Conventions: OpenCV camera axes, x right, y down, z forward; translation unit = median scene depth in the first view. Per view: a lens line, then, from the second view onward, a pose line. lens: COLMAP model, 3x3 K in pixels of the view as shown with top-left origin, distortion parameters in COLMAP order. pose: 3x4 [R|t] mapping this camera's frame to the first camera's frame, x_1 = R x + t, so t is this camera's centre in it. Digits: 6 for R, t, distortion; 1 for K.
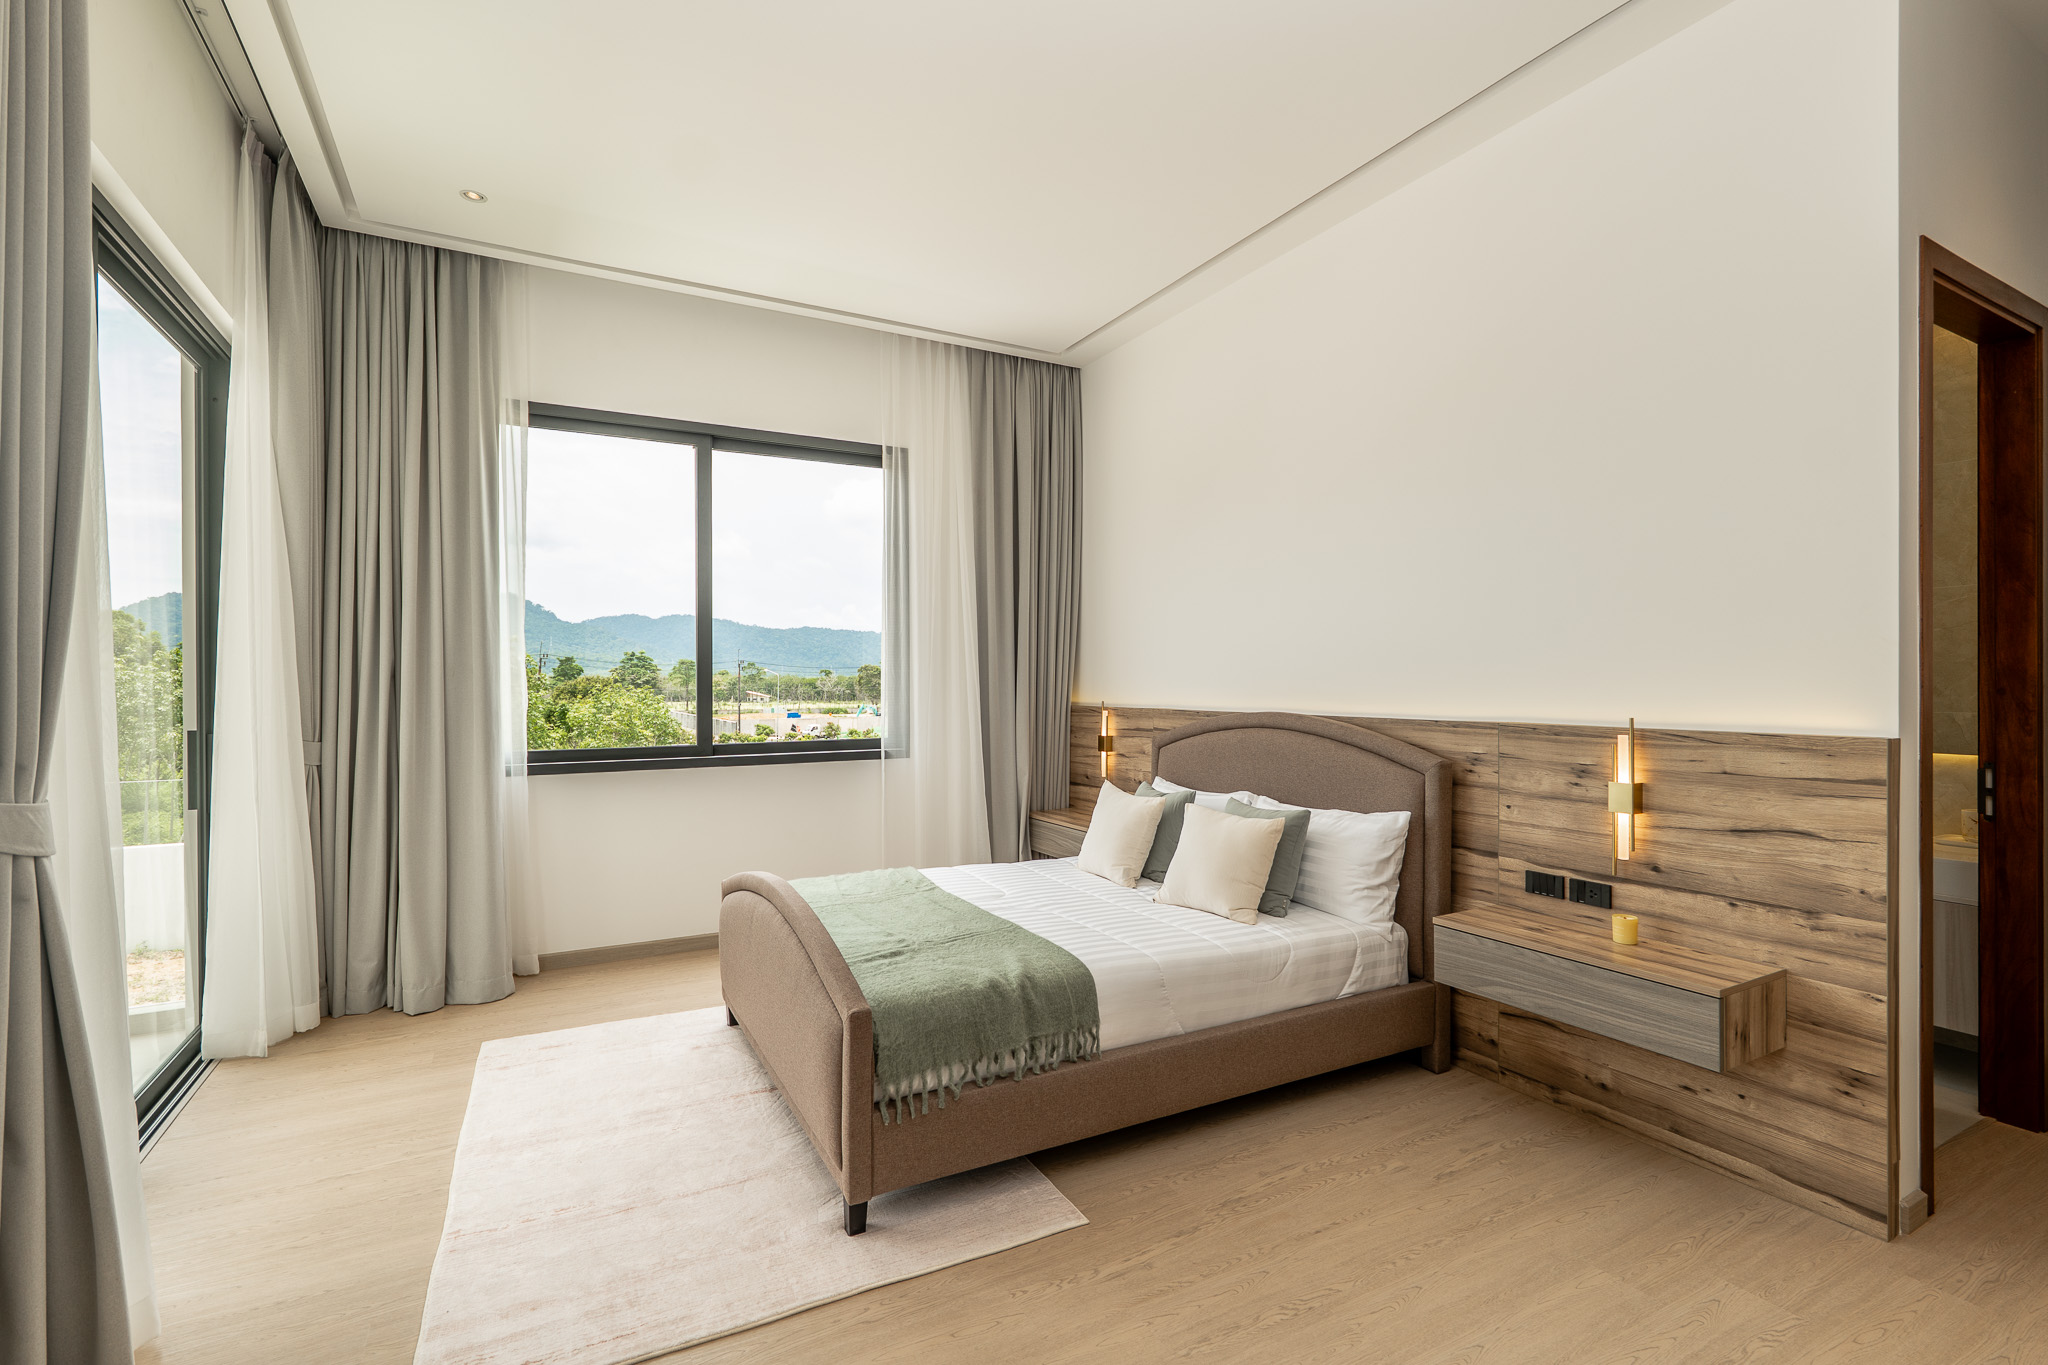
lens RADIAL K [[960.9, 0, 1019.0], [0, 960.9, 680.8], [0, 0, 1]] dist [0.008311, 0.000212]
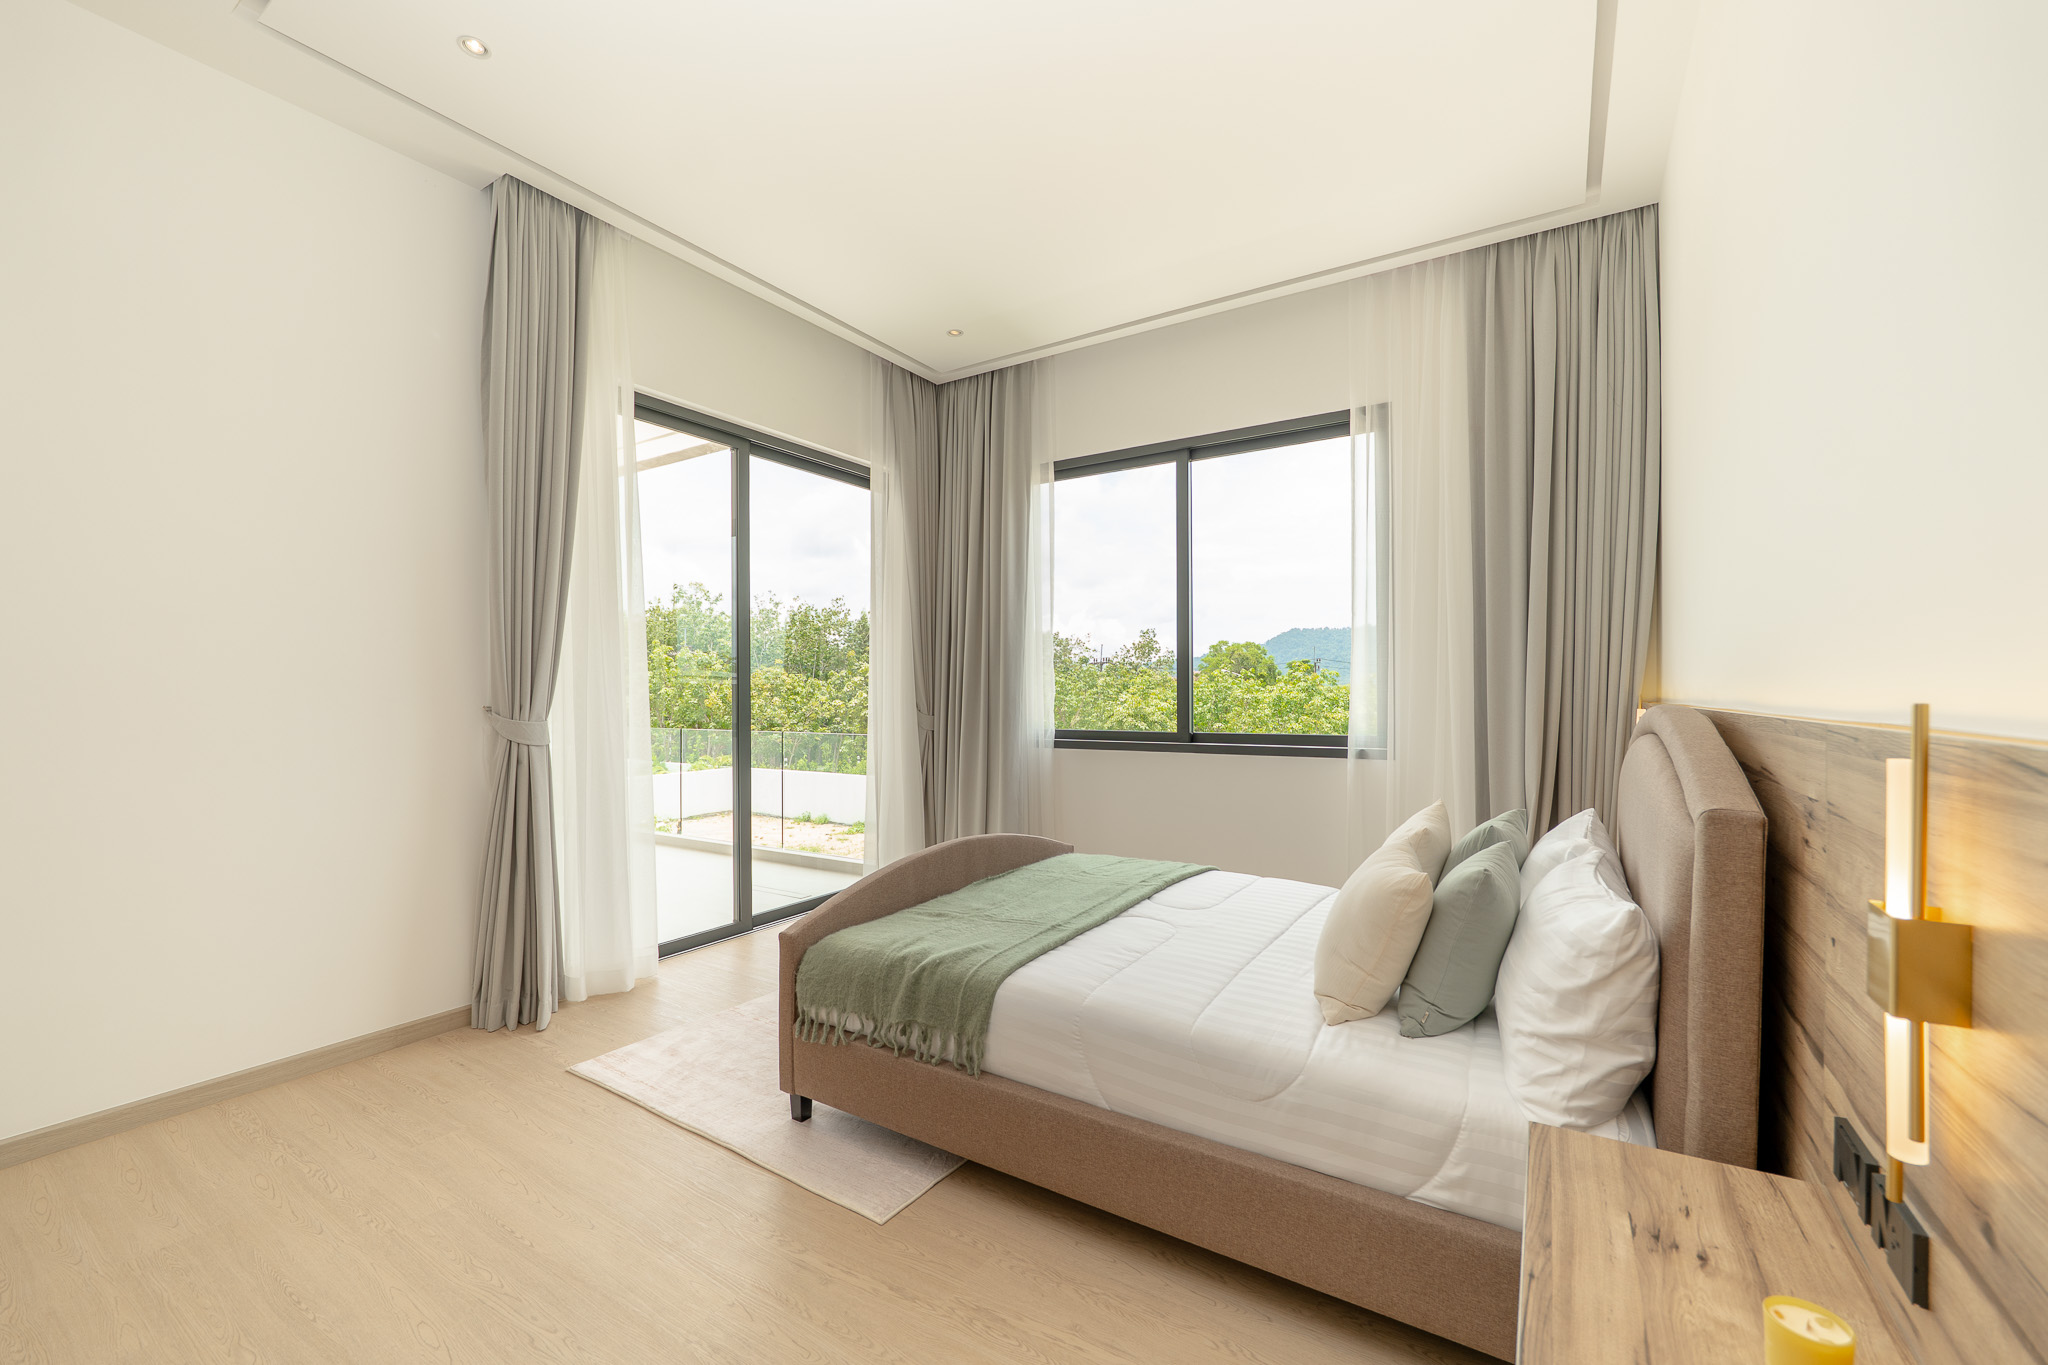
lens RADIAL K [[864.6, 0, 1021.9], [0, 864.6, 693.8], [0, 0, 1]] dist [-0.009506, 0.000389]
pose [[0.452502, 0.000458, -0.891763, 0.510972], [-0.000074, 1.000000, 0.000476, 0.024265], [0.891763, -0.000149, 0.452502, 0.426639]]
